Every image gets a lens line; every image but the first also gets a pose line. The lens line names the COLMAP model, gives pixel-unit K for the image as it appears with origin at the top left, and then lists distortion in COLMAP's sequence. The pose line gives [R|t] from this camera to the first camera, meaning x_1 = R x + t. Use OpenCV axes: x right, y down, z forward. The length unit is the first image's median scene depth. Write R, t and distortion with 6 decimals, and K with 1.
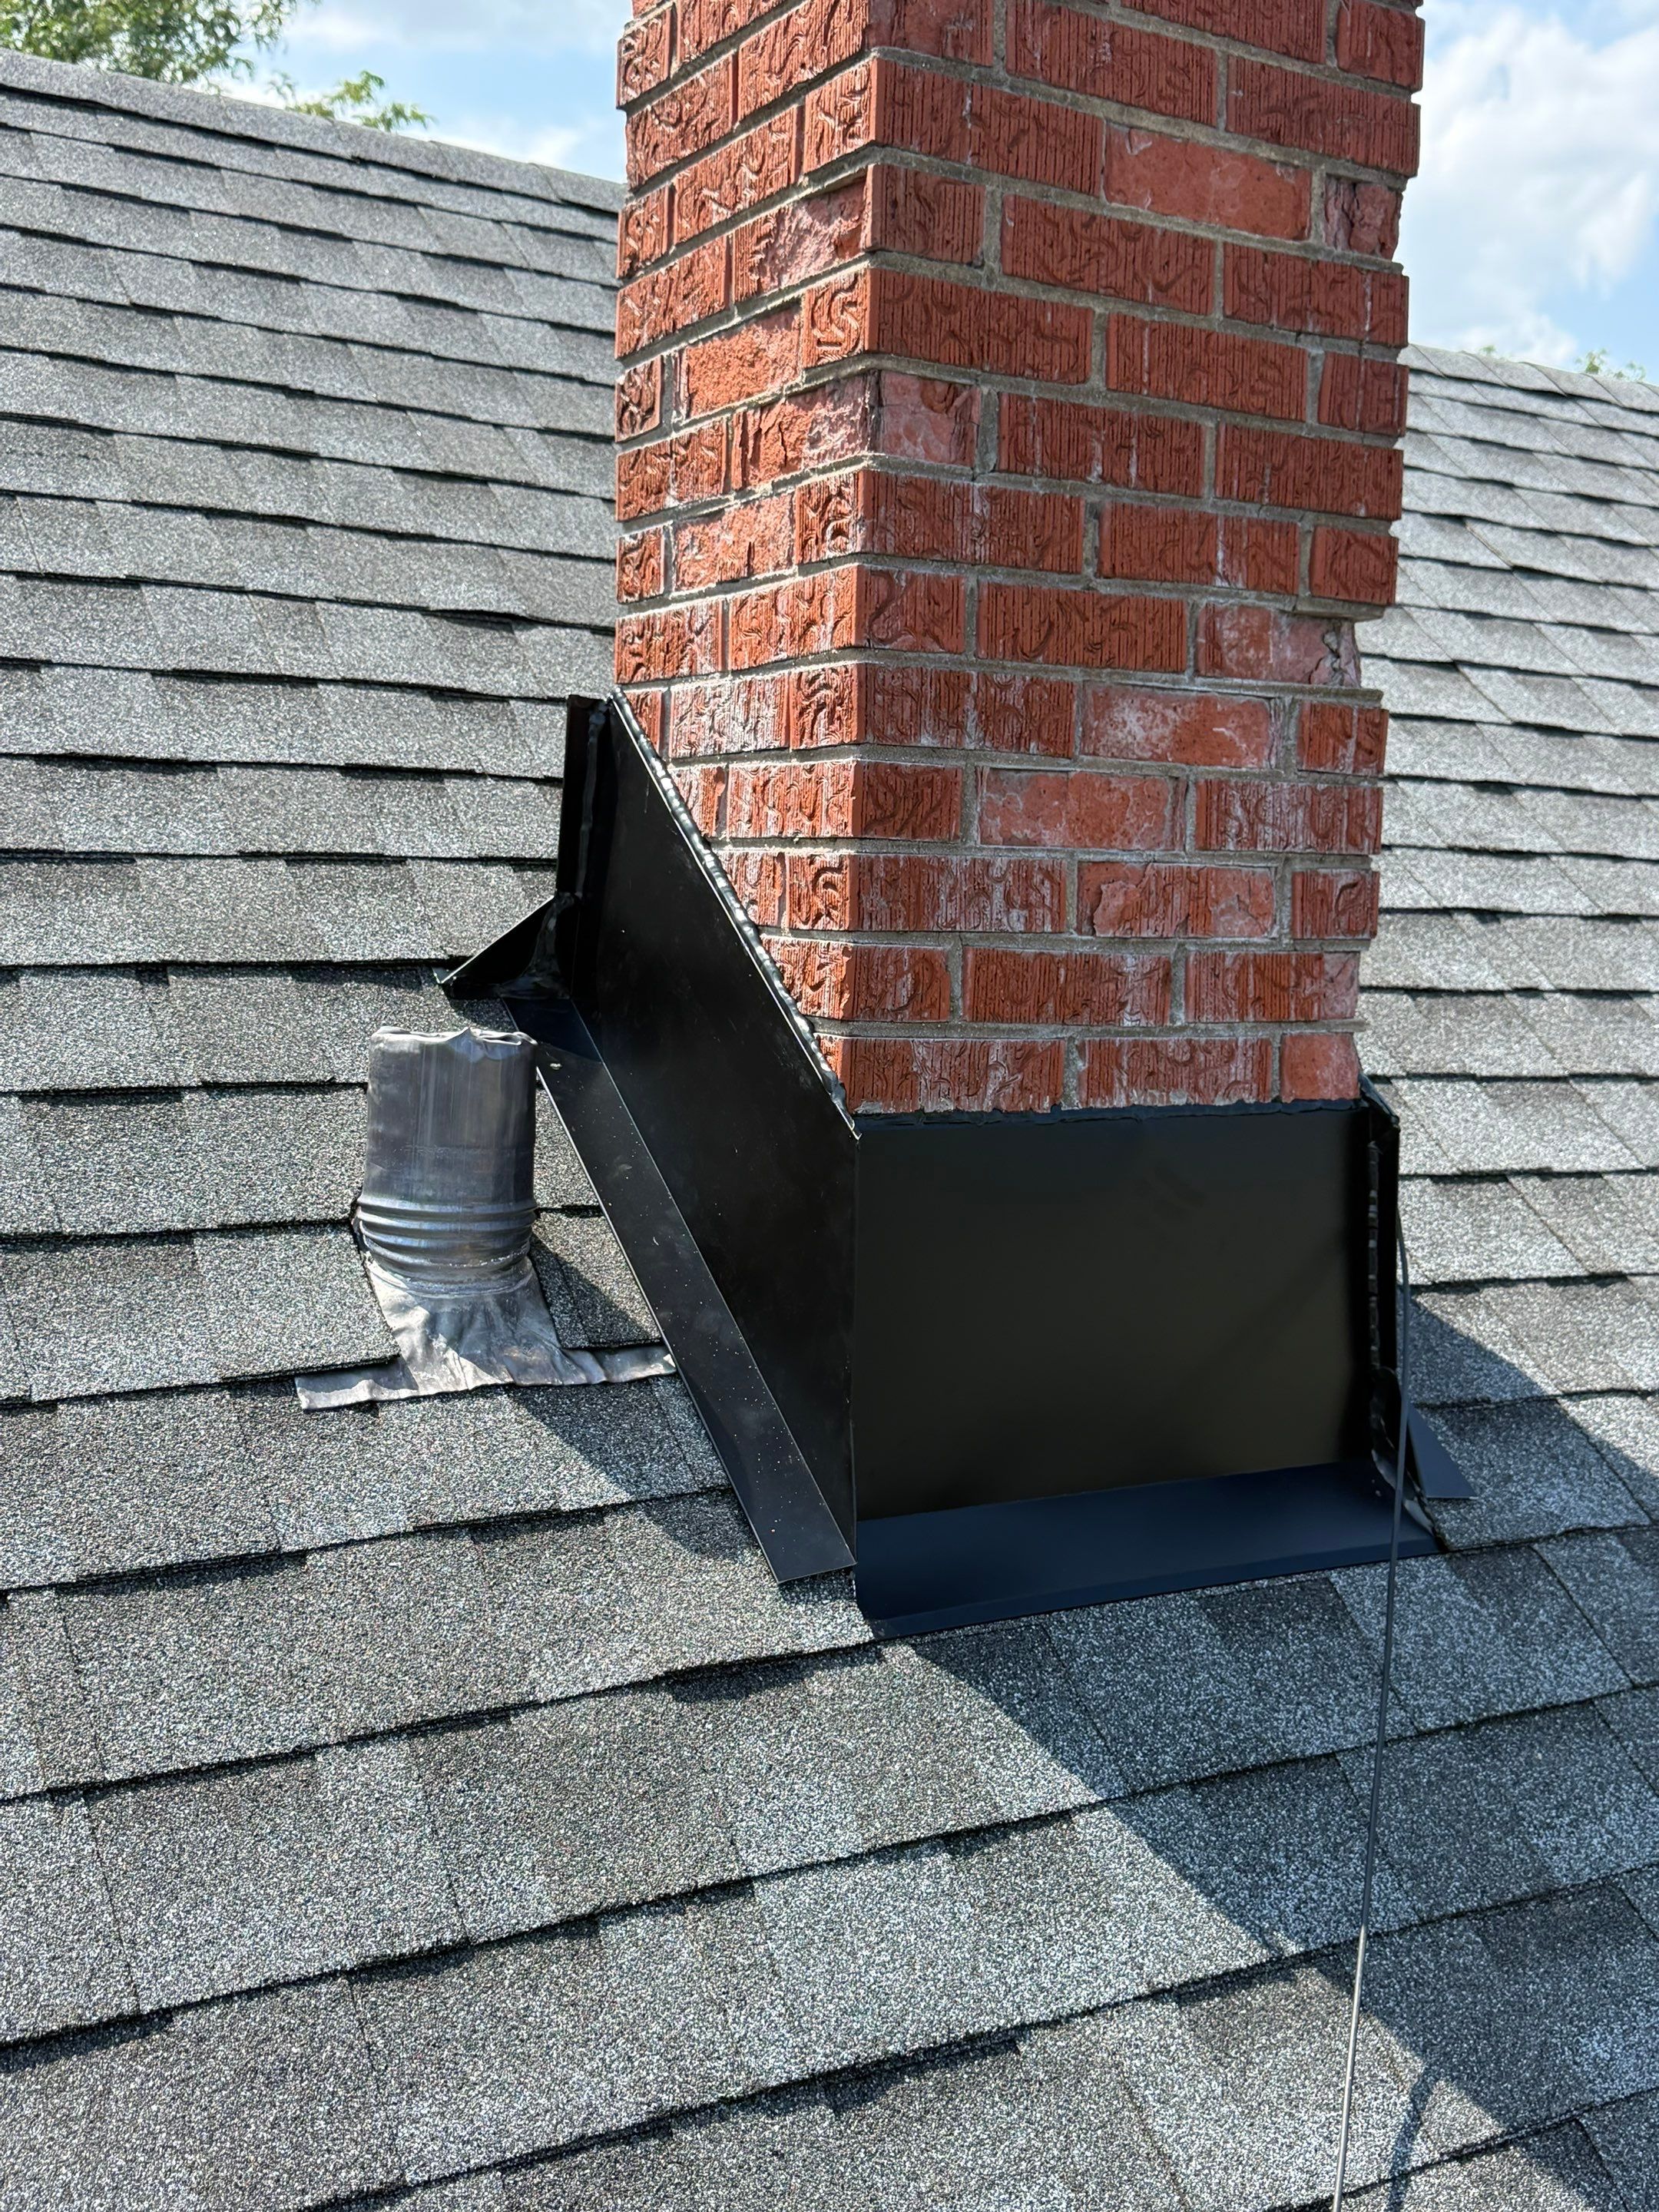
lens RADIAL K [[2322.9, 0, 829.5], [0, 2322.9, 1106.0], [0, 0, 1]] dist [0.192424, -0.433201]
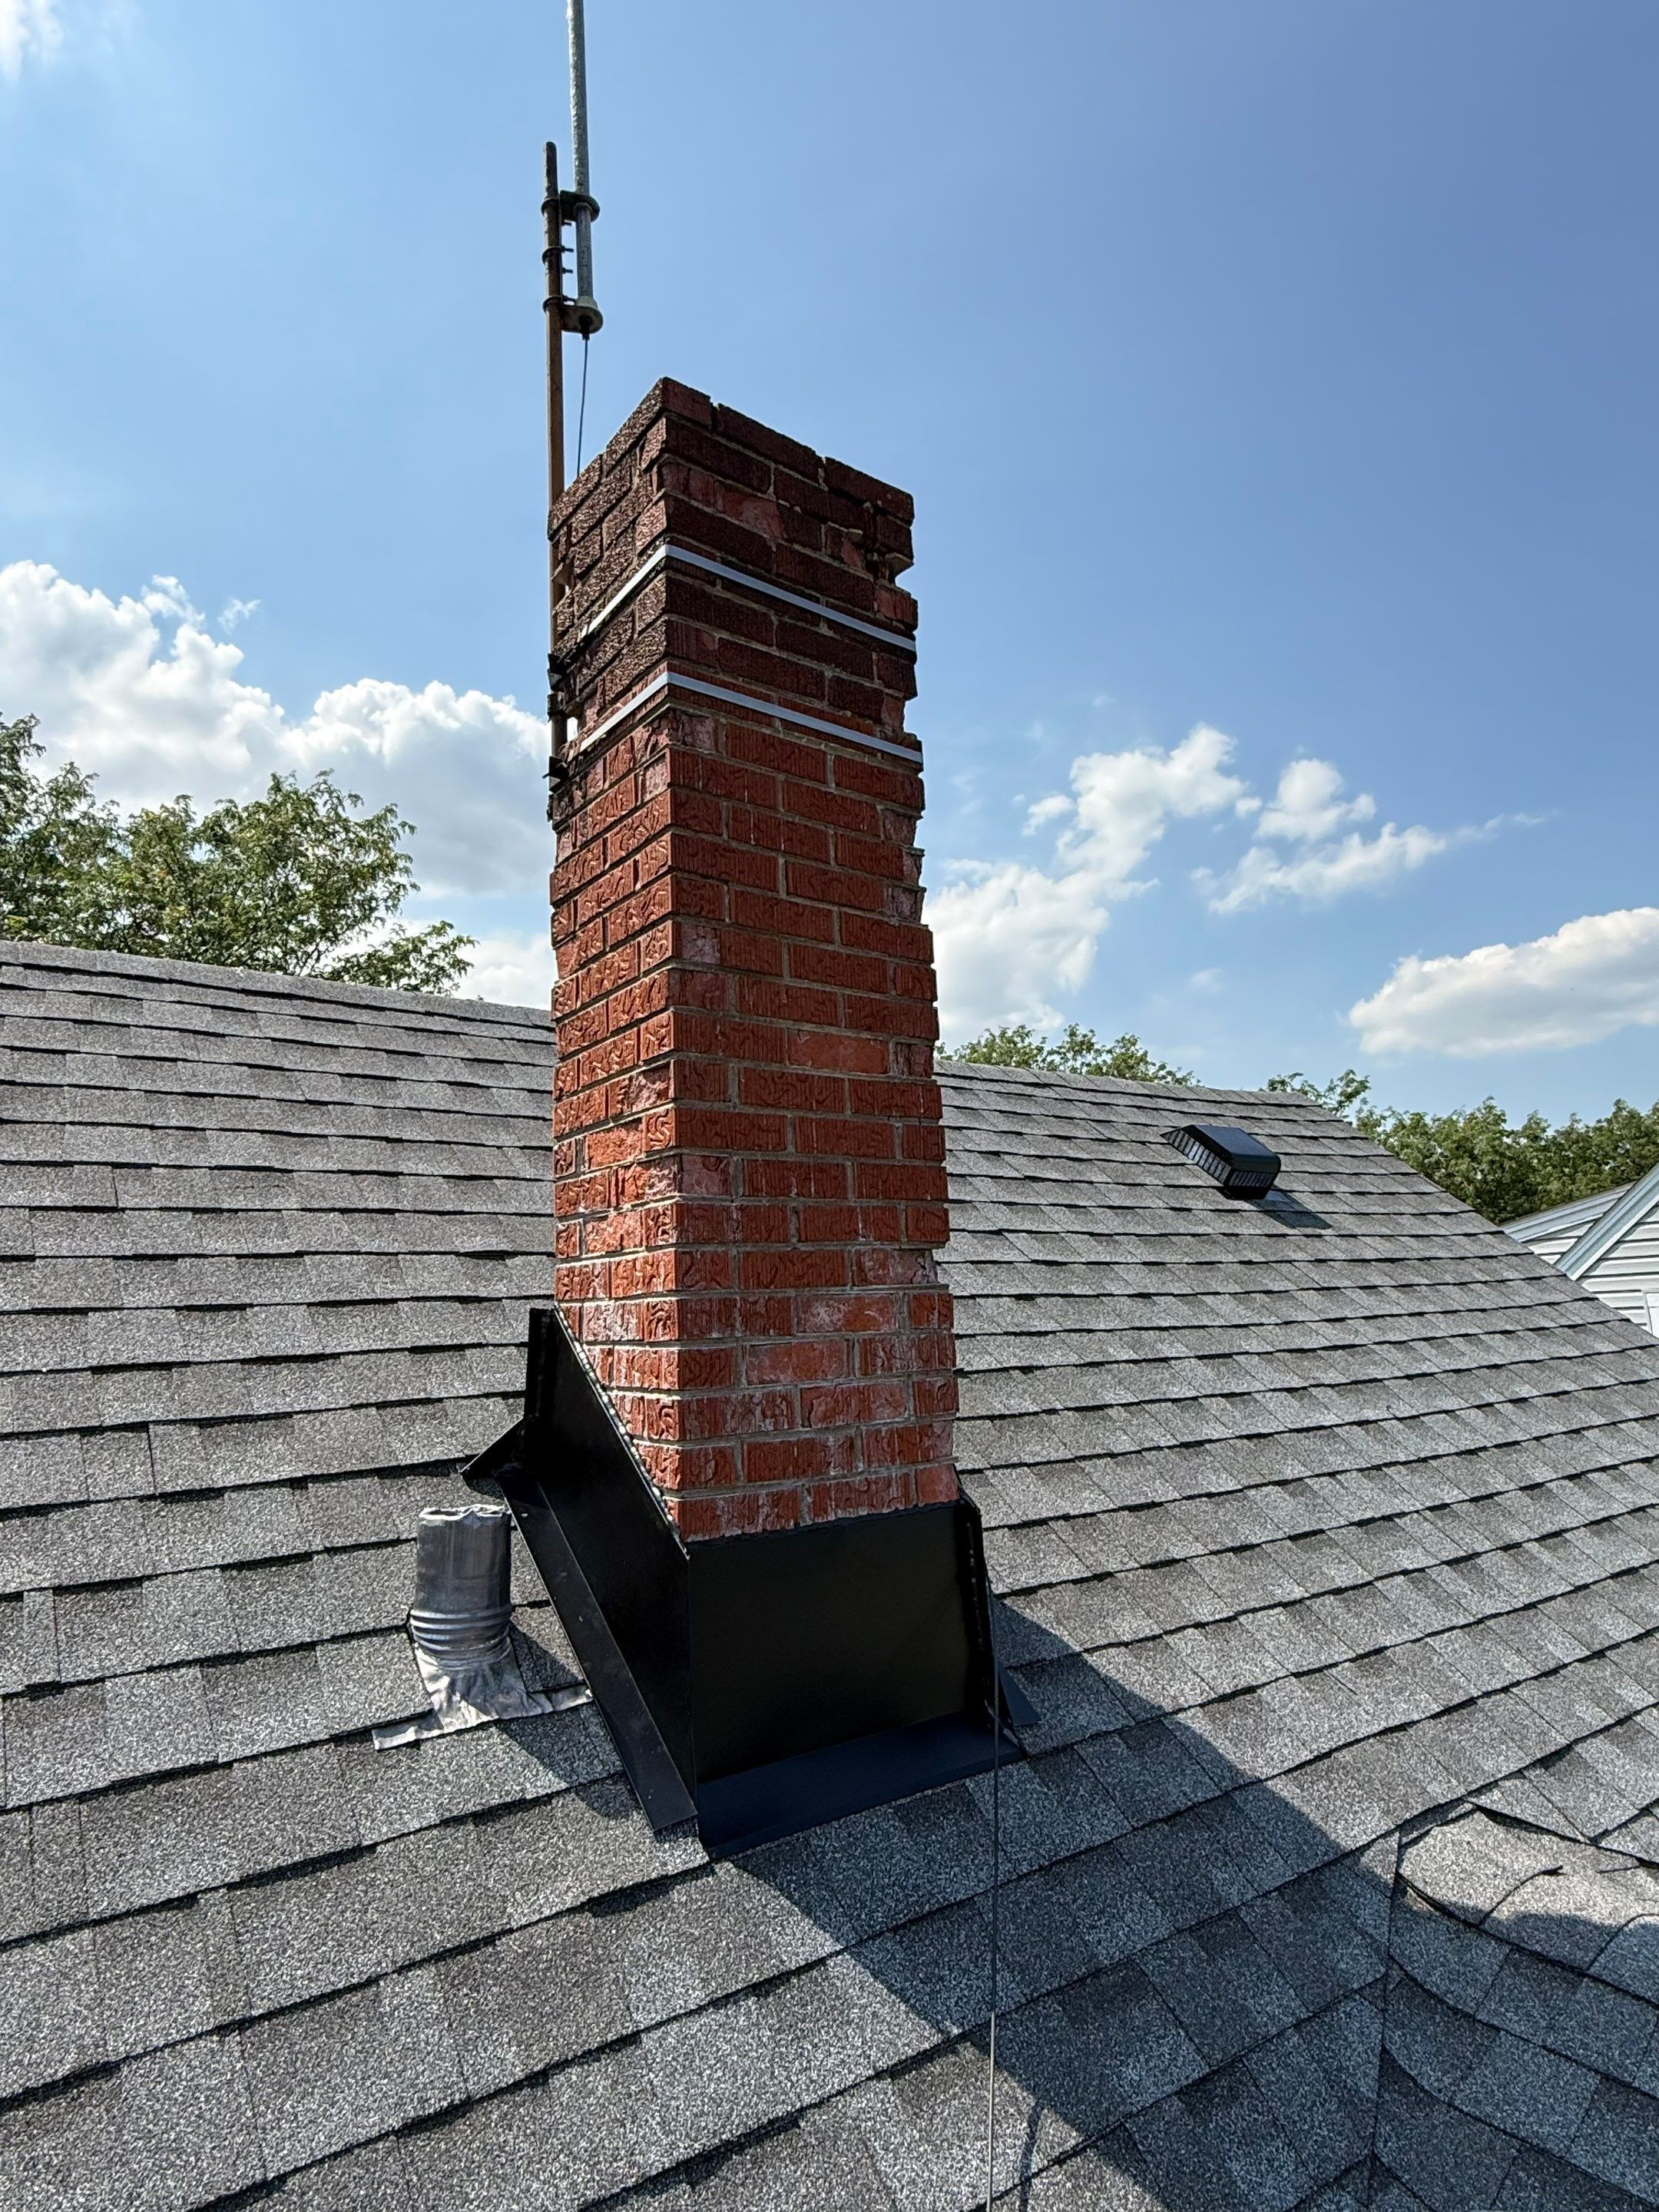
lens RADIAL K [[1276.9, 0, 827.9], [0, 1276.9, 1098.1], [0, 0, 1]] dist [0.000160, 0.002234]
pose [[0.993475, -0.047953, 0.103475, 0.033409], [0.072433, 0.966125, -0.247702, -0.075379], [-0.088091, 0.253581, 0.963295, -0.069263]]
